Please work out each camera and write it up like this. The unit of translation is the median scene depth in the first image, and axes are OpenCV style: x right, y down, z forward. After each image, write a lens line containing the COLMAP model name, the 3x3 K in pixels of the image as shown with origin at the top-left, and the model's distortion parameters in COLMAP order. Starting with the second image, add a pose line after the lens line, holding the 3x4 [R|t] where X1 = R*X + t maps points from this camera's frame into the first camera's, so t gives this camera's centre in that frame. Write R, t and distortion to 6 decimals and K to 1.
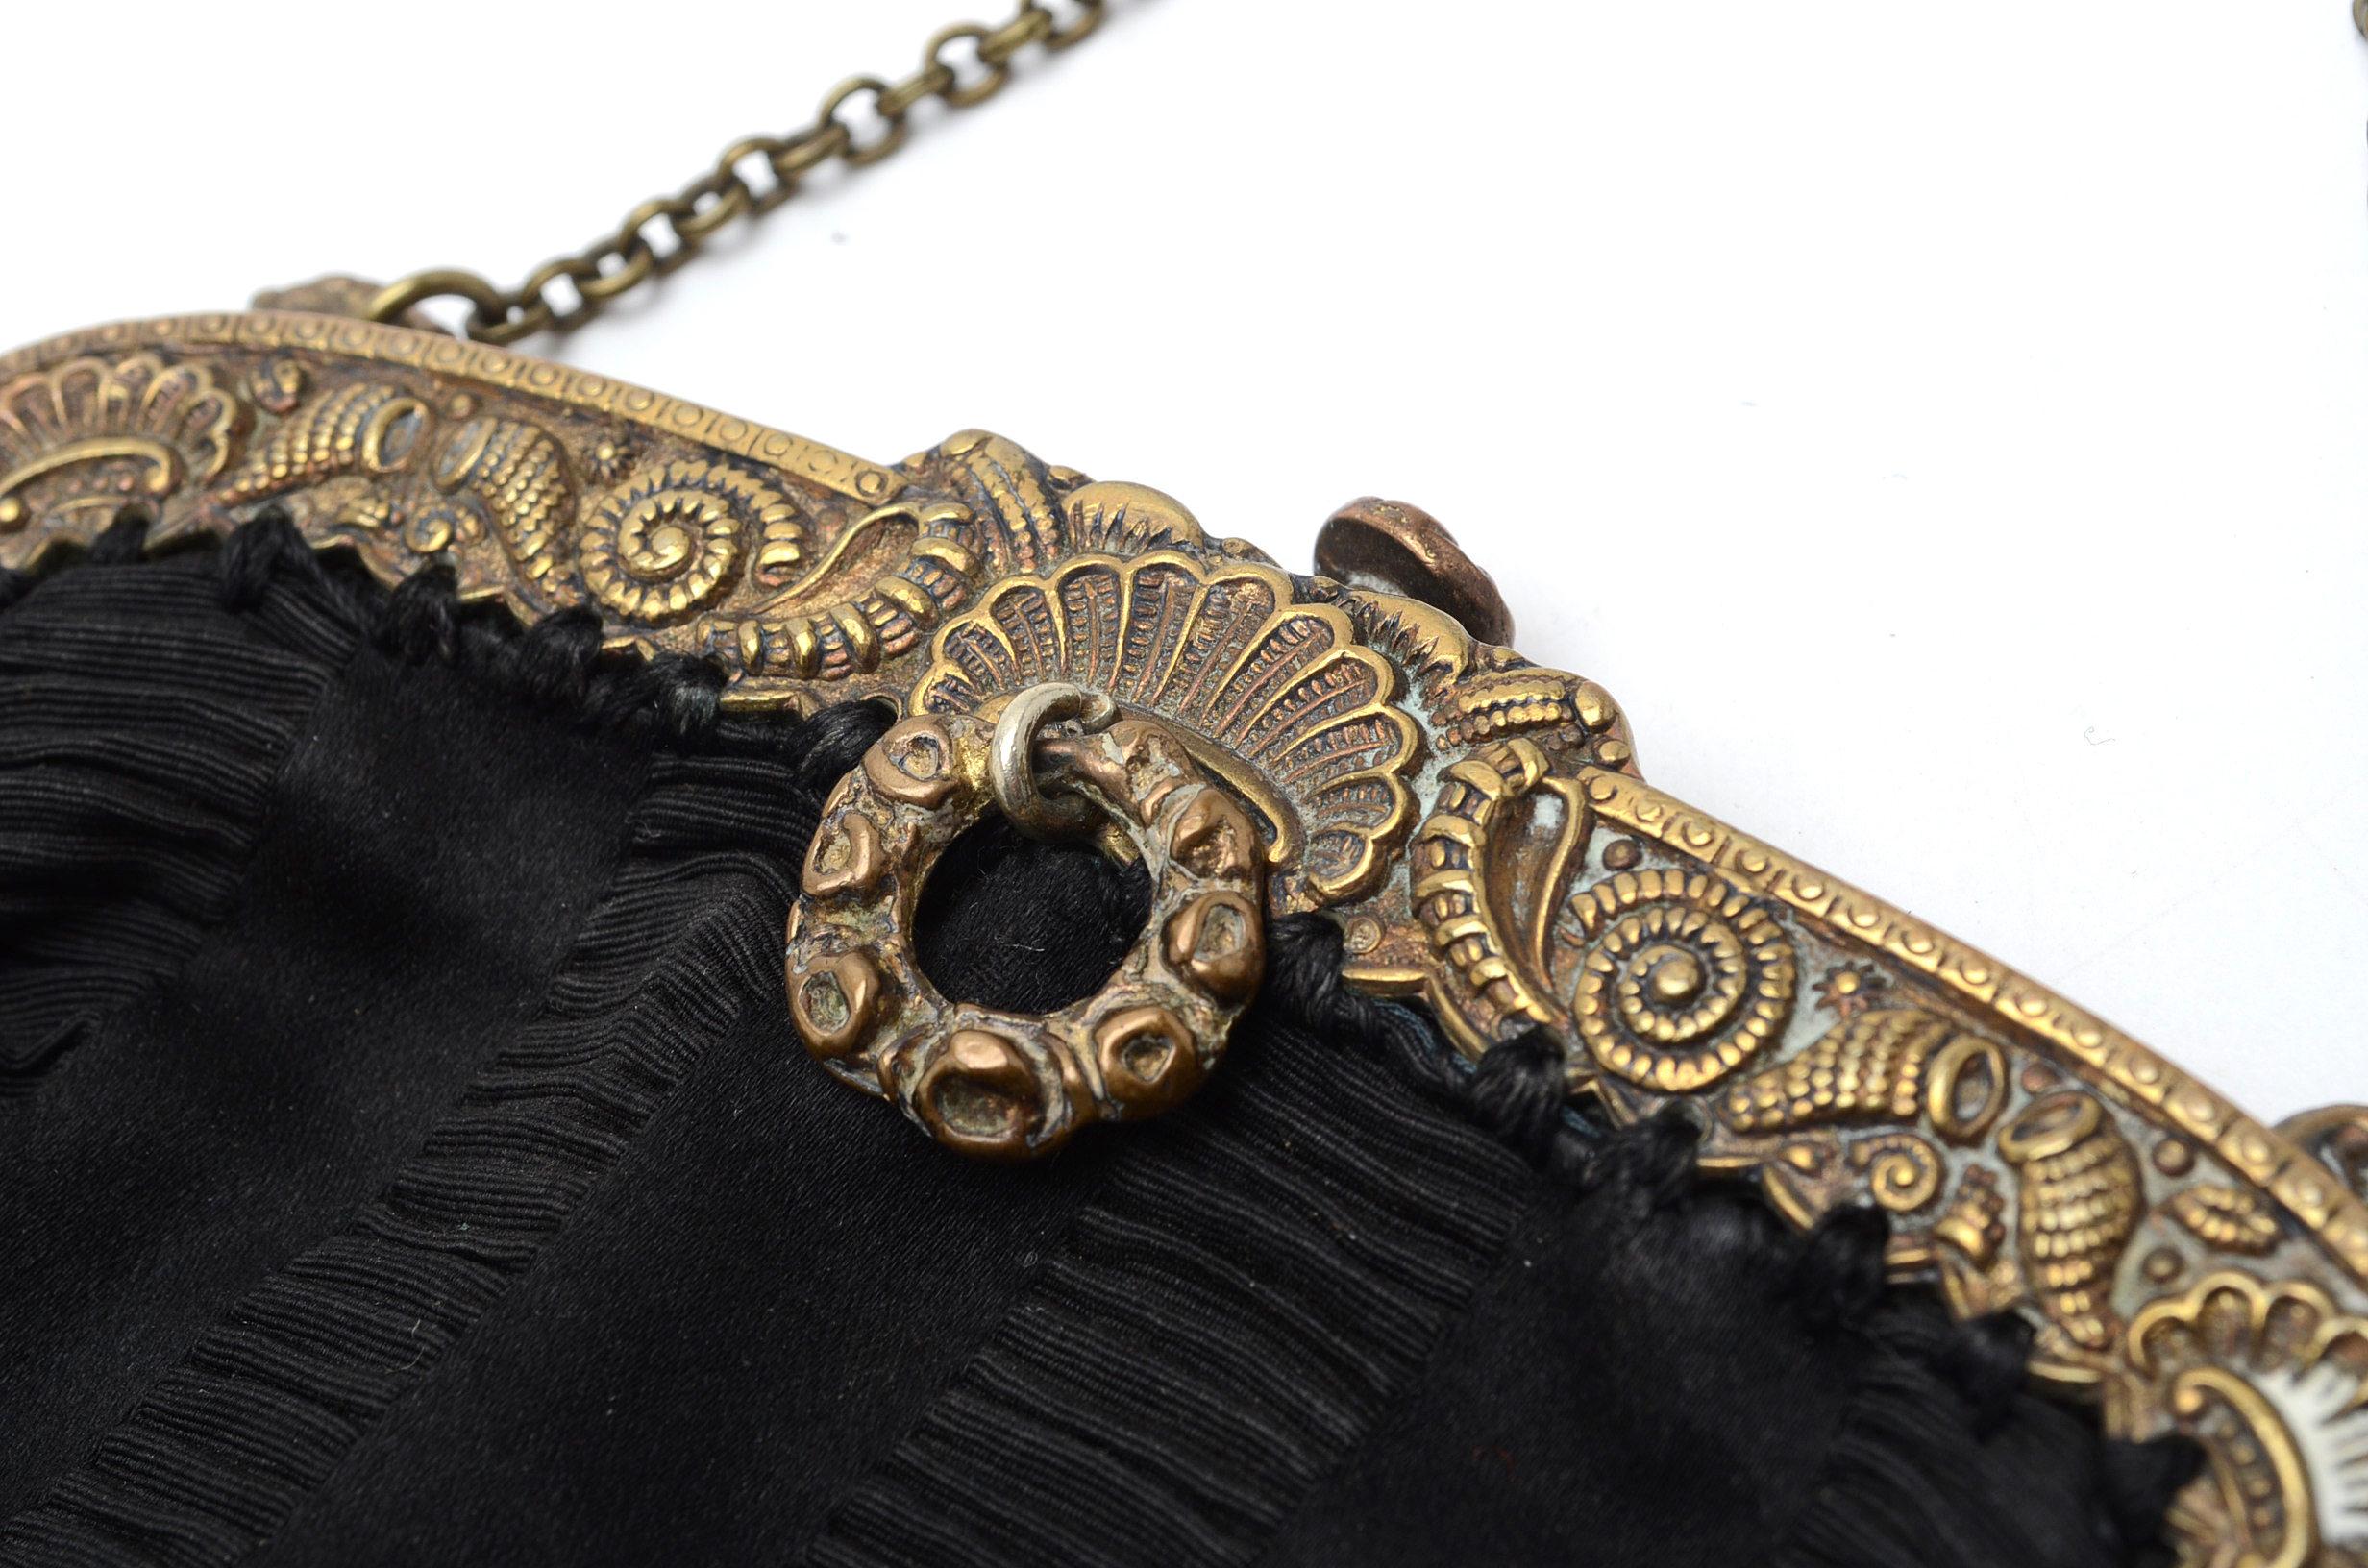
lens RADIAL K [[5054.5, 0, 1179.6], [0, 5054.5, 791.6], [0, 0, 1]] dist [0.020902, 0.000000]
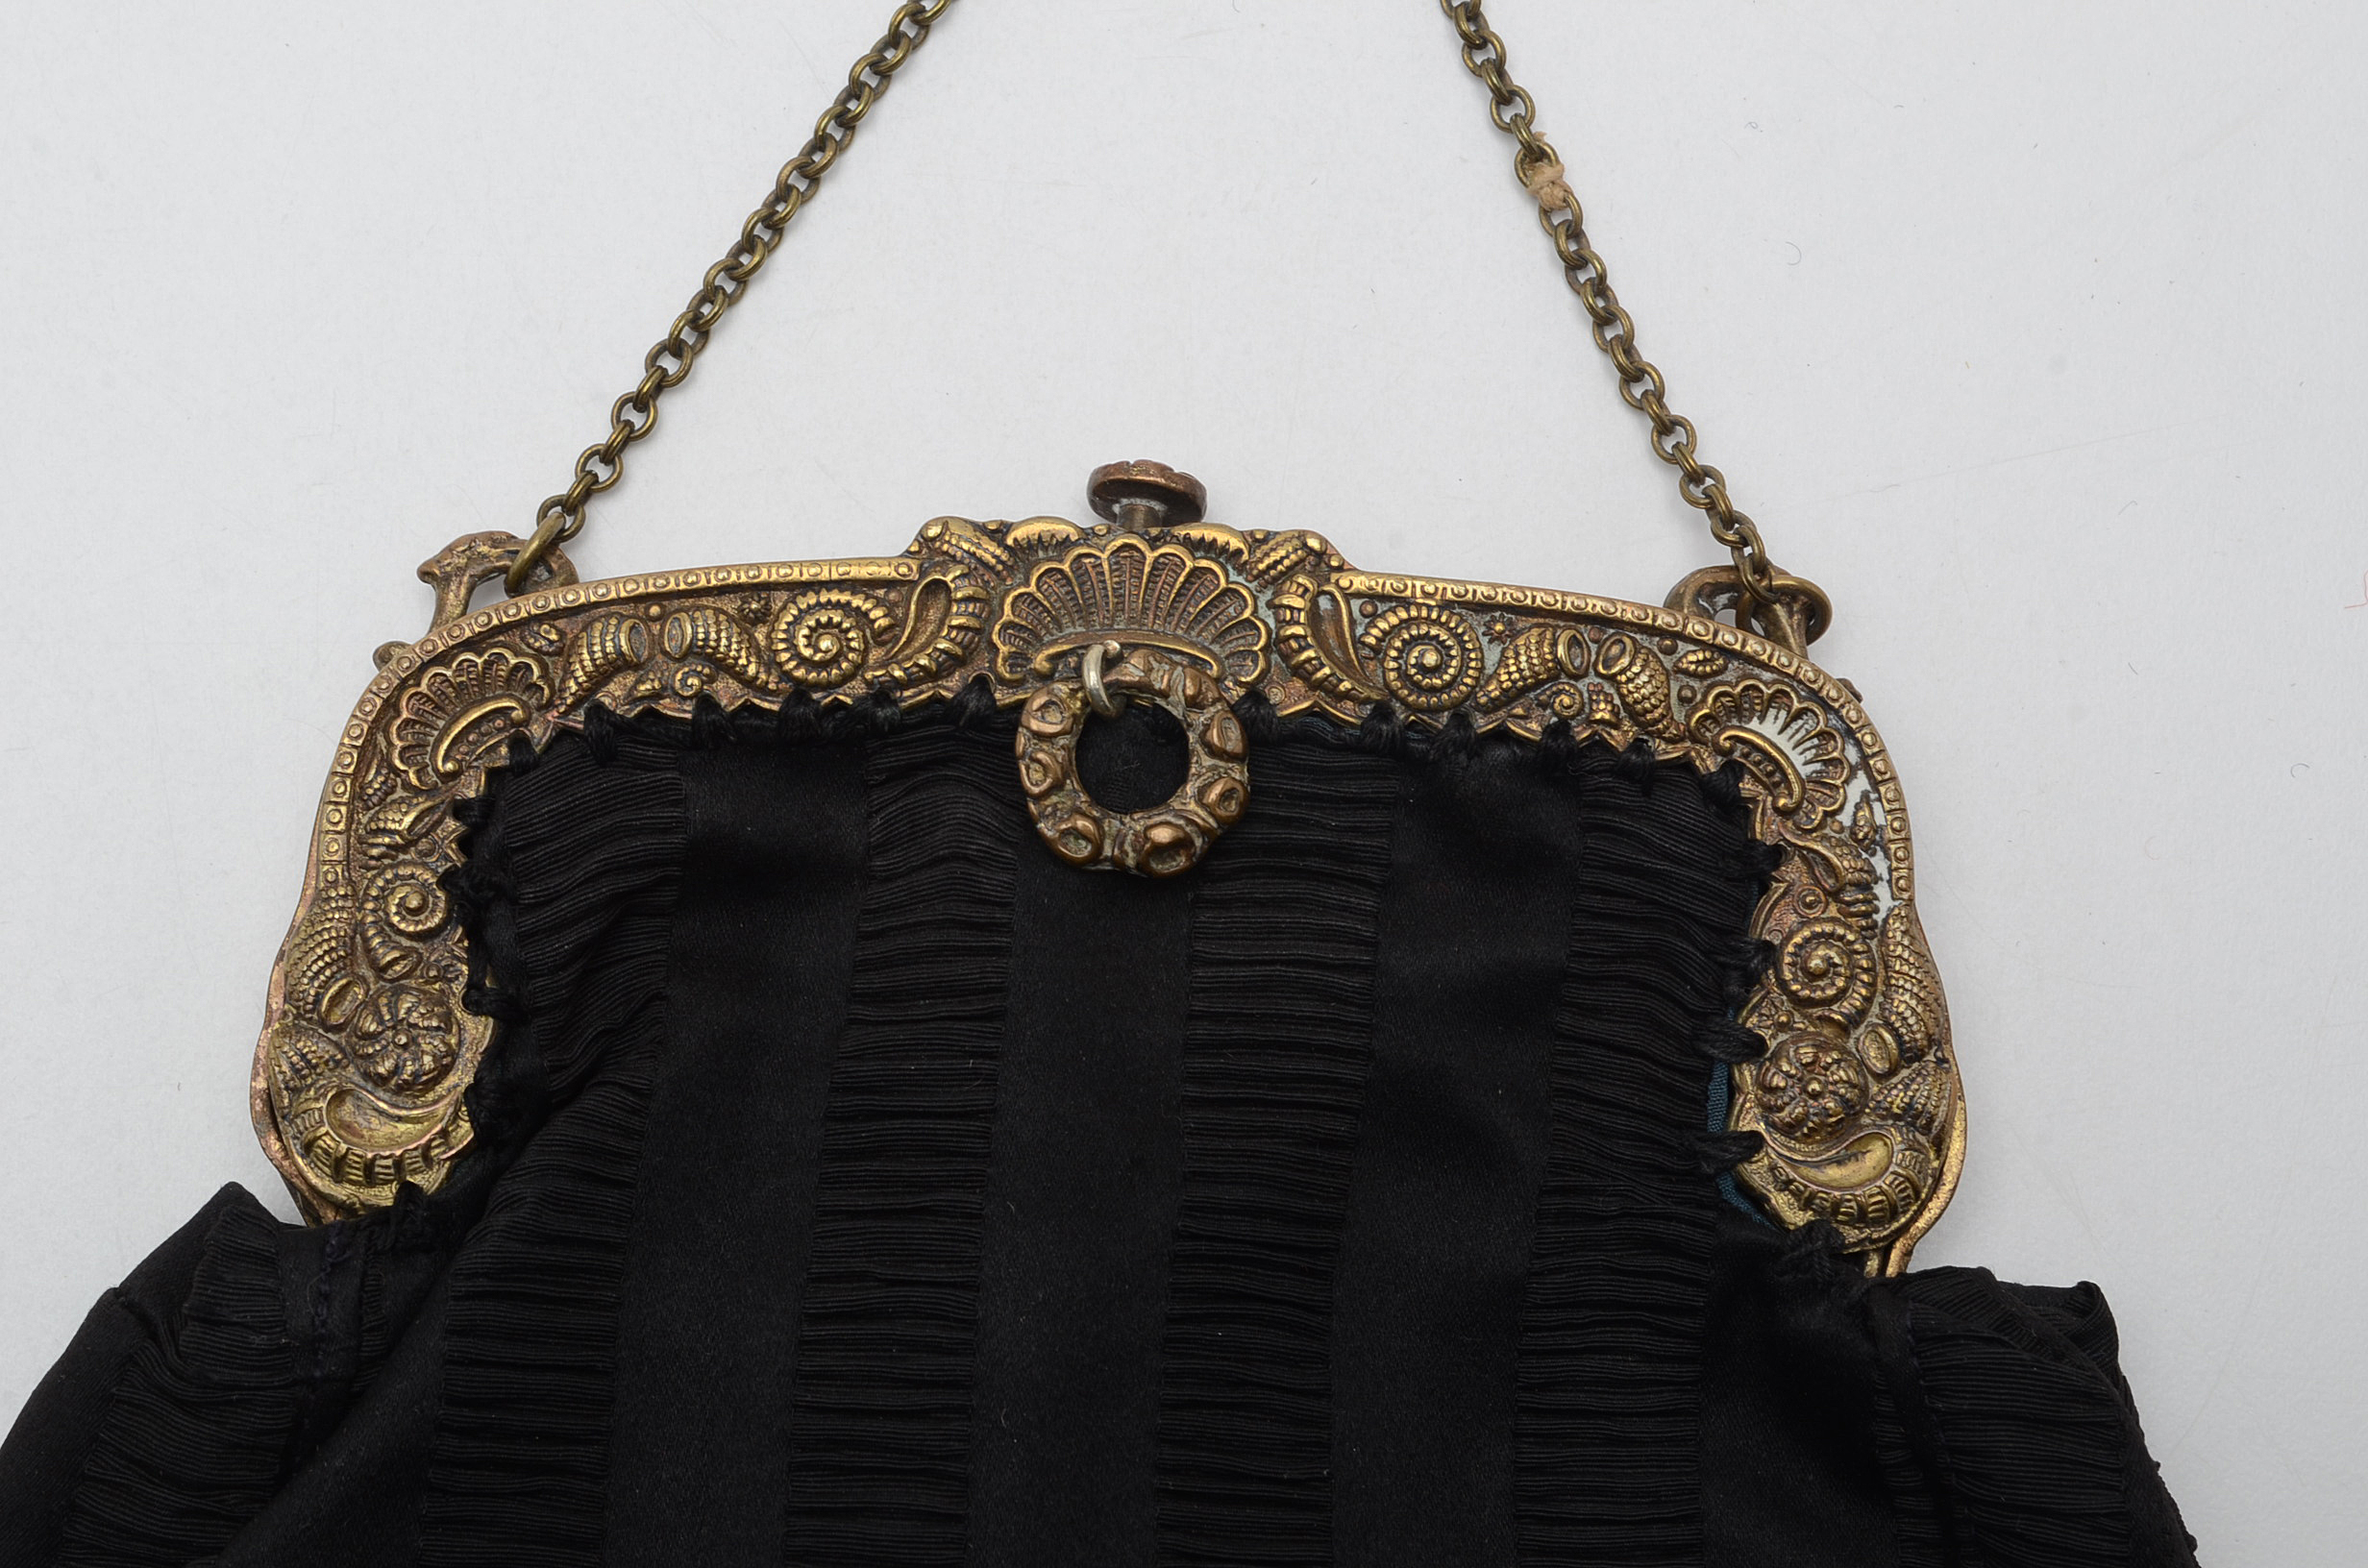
lens RADIAL K [[5054.5, 0, 1178.2], [0, 5054.5, 771.2], [0, 0, 1]] dist [0.020902, 0.000000]
pose [[0.818928, -0.474445, 0.322892, -0.686493], [0.325726, 0.847481, 0.419140, -0.832927], [-0.472503, -0.238071, 0.848565, -0.777186]]
